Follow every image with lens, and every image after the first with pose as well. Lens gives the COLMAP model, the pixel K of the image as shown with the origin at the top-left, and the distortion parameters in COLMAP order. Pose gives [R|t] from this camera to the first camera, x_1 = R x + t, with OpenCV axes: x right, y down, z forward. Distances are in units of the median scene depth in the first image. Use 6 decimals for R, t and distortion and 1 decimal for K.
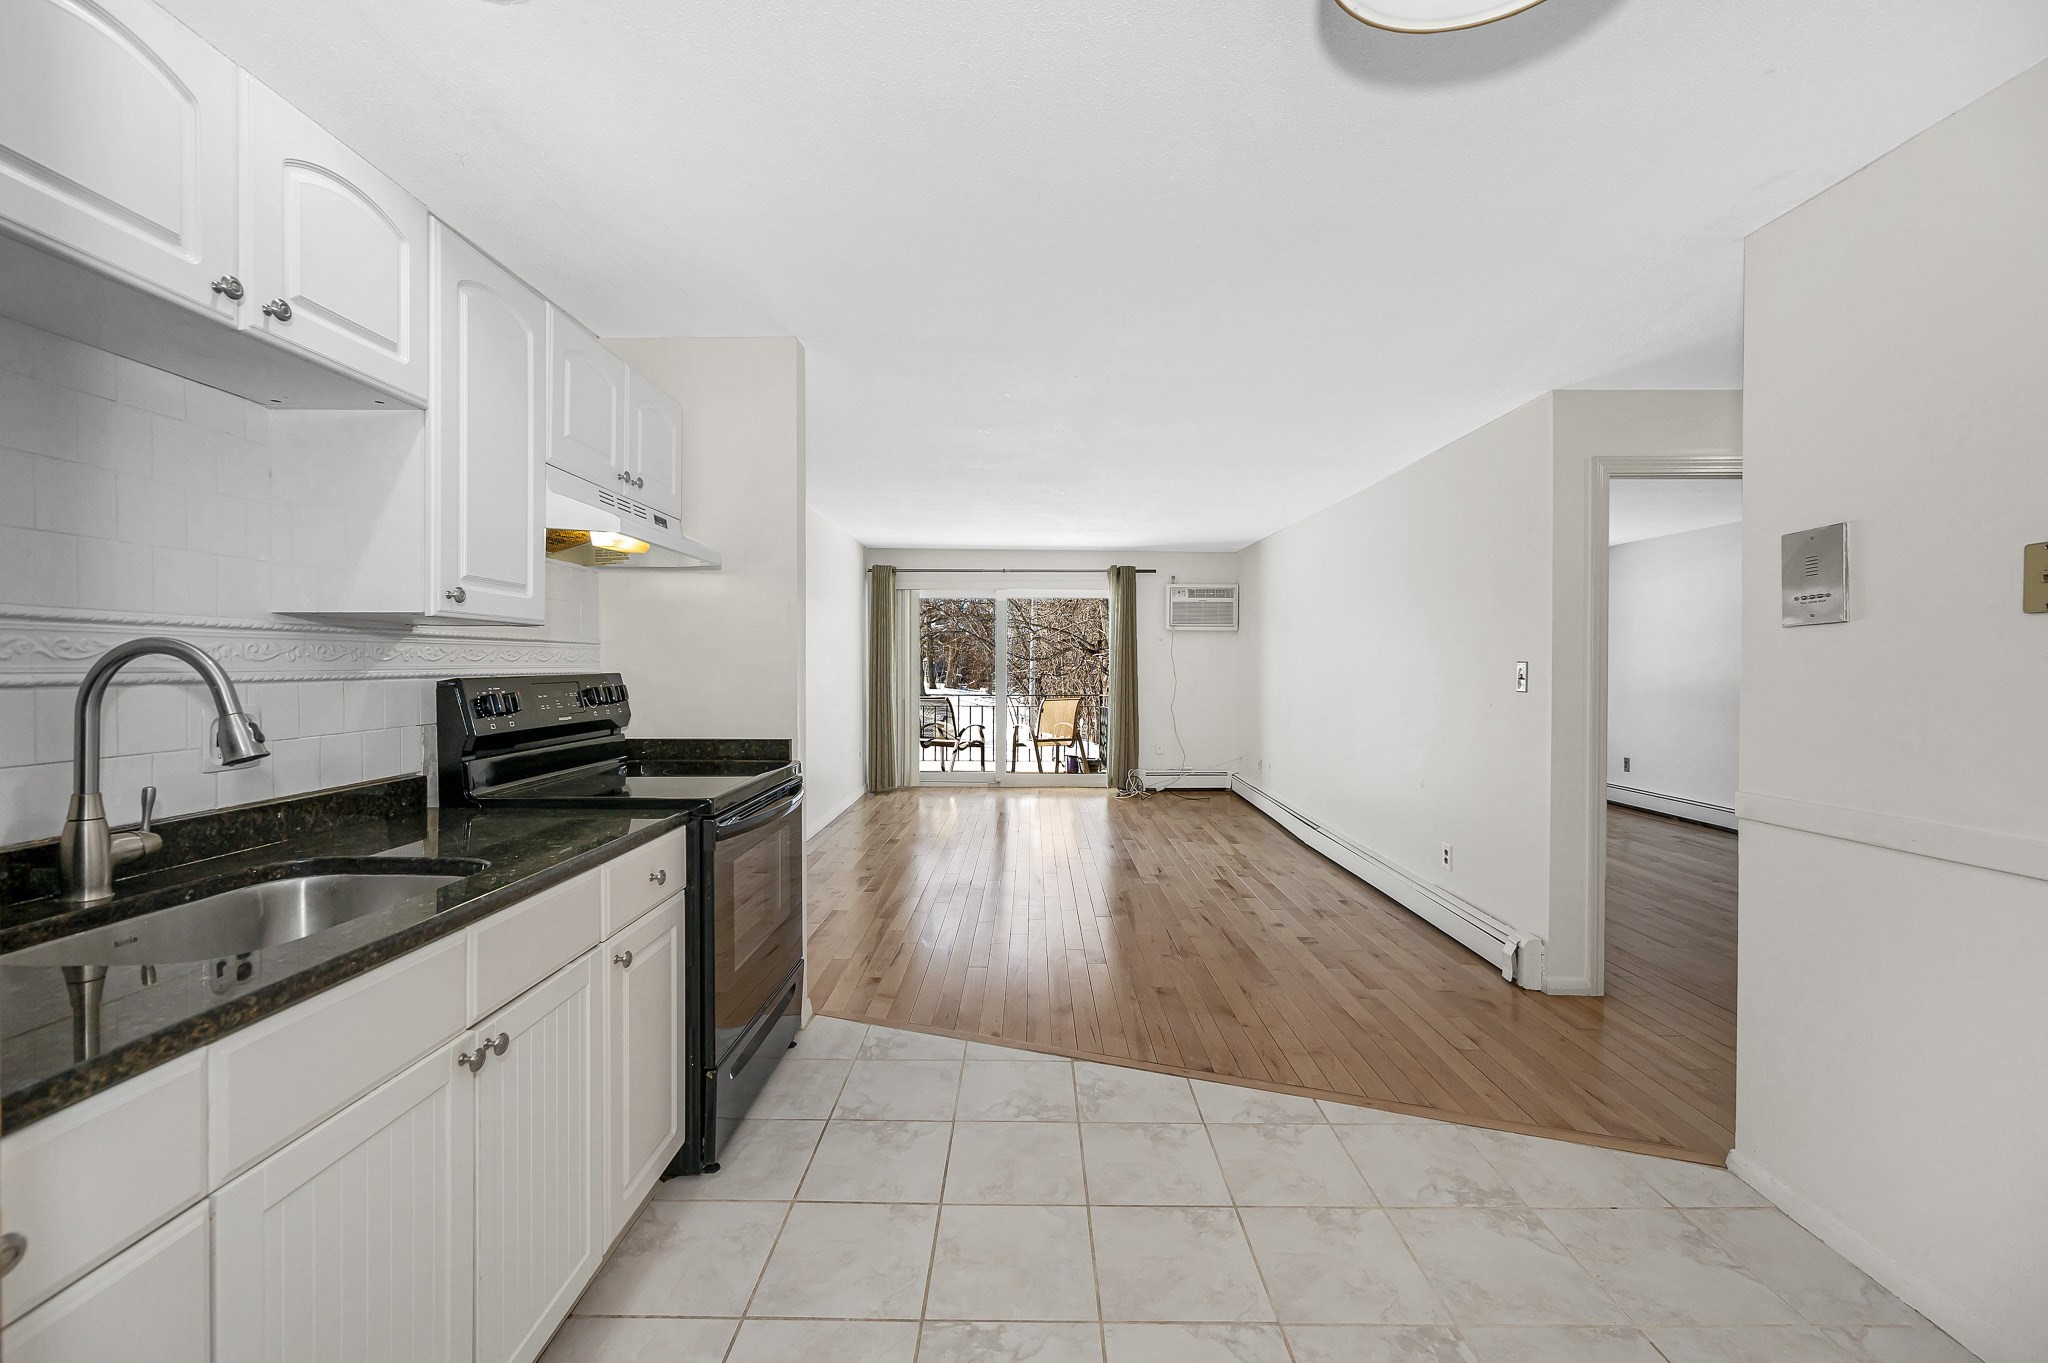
lens RADIAL K [[848.2, 0, 1030.3], [0, 848.2, 677.4], [0, 0, 1]] dist [0.000508, -0.000590]
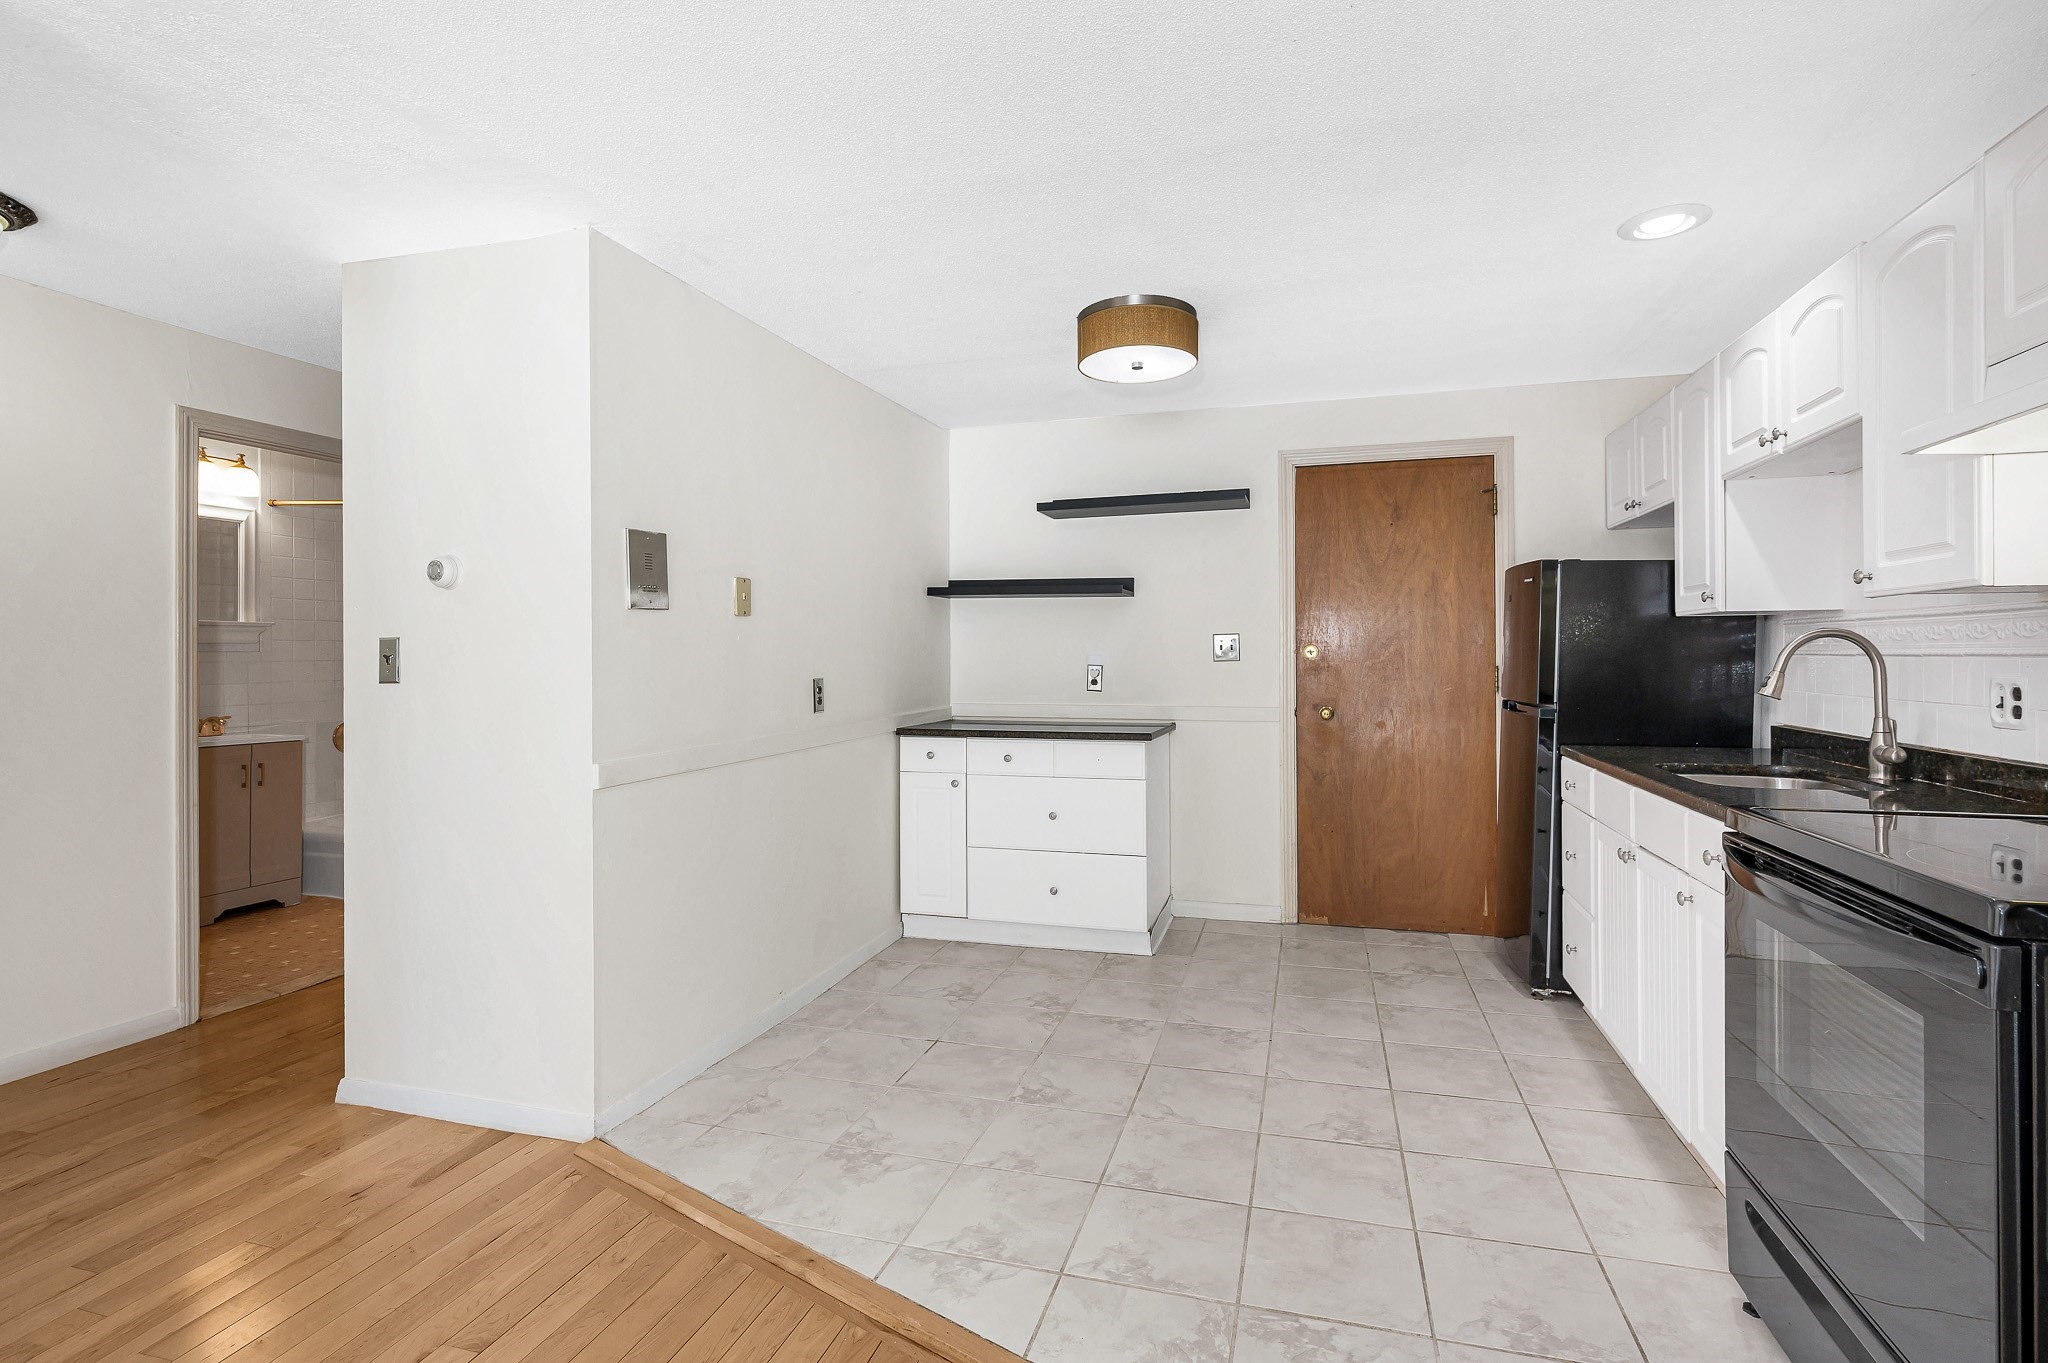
lens RADIAL K [[953.7, 0, 1046.3], [0, 953.7, 656.9], [0, 0, 1]] dist [-0.000099, 0.000057]
pose [[-0.961040, -0.002219, 0.276401, -0.001627], [0.001649, 0.999904, 0.013760, -0.002570], [-0.276405, 0.013680, -0.960944, 0.506624]]
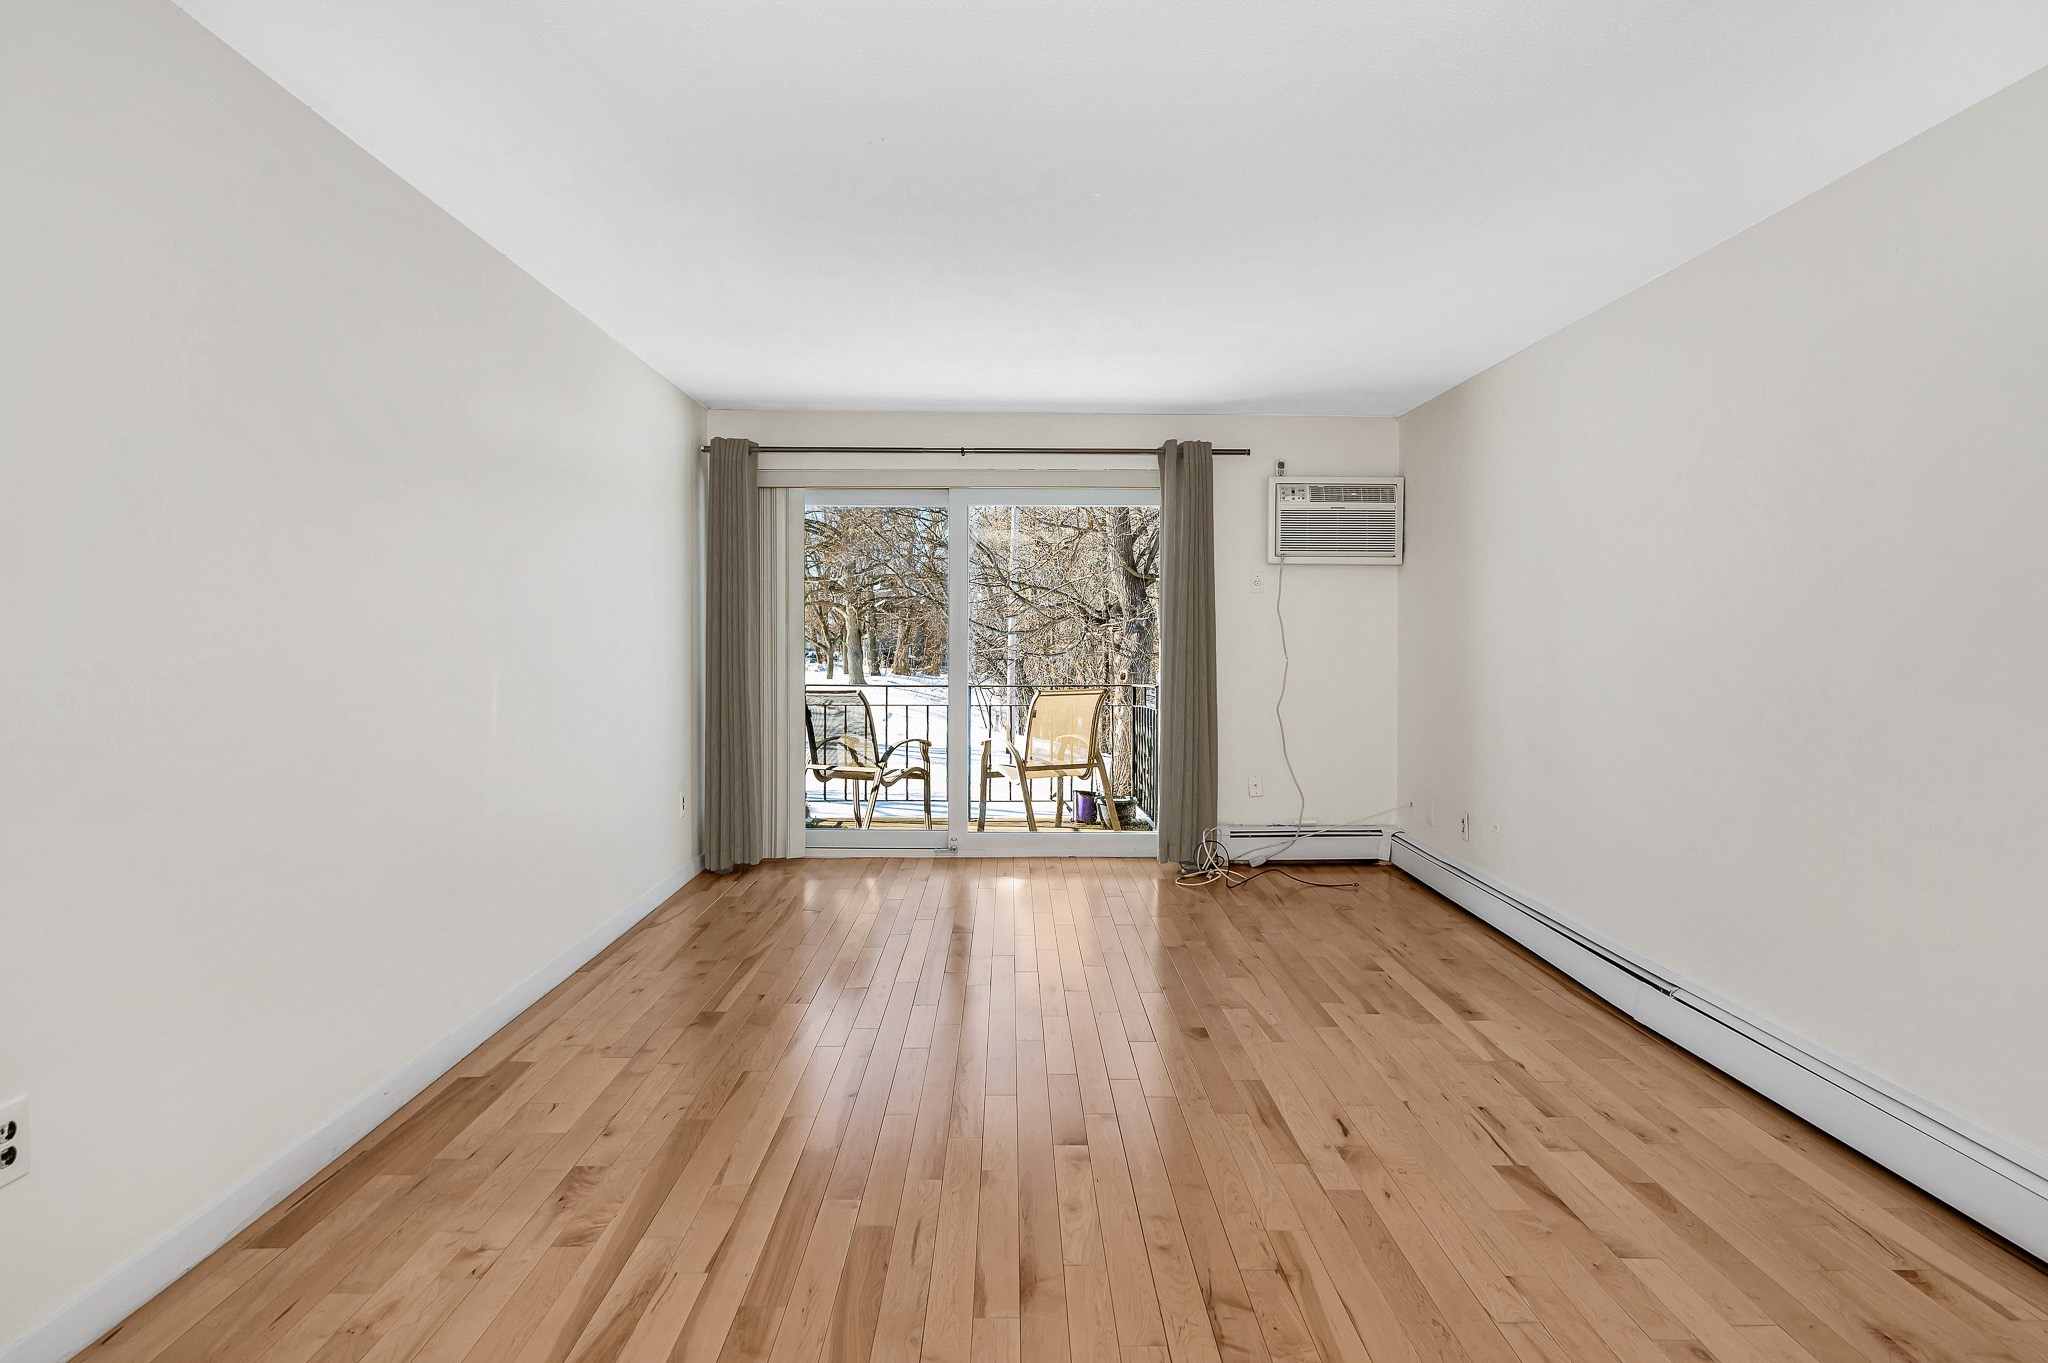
lens RADIAL K [[1108.1, 0, 1023.5], [0, 1108.1, 671.9], [0, 0, 1]] dist [-0.001385, -0.000644]
pose [[0.999889, -0.002366, 0.014721, -0.003727], [0.002208, 0.999940, 0.010706, 0.004305], [-0.014745, -0.010672, 0.999834, 0.307339]]
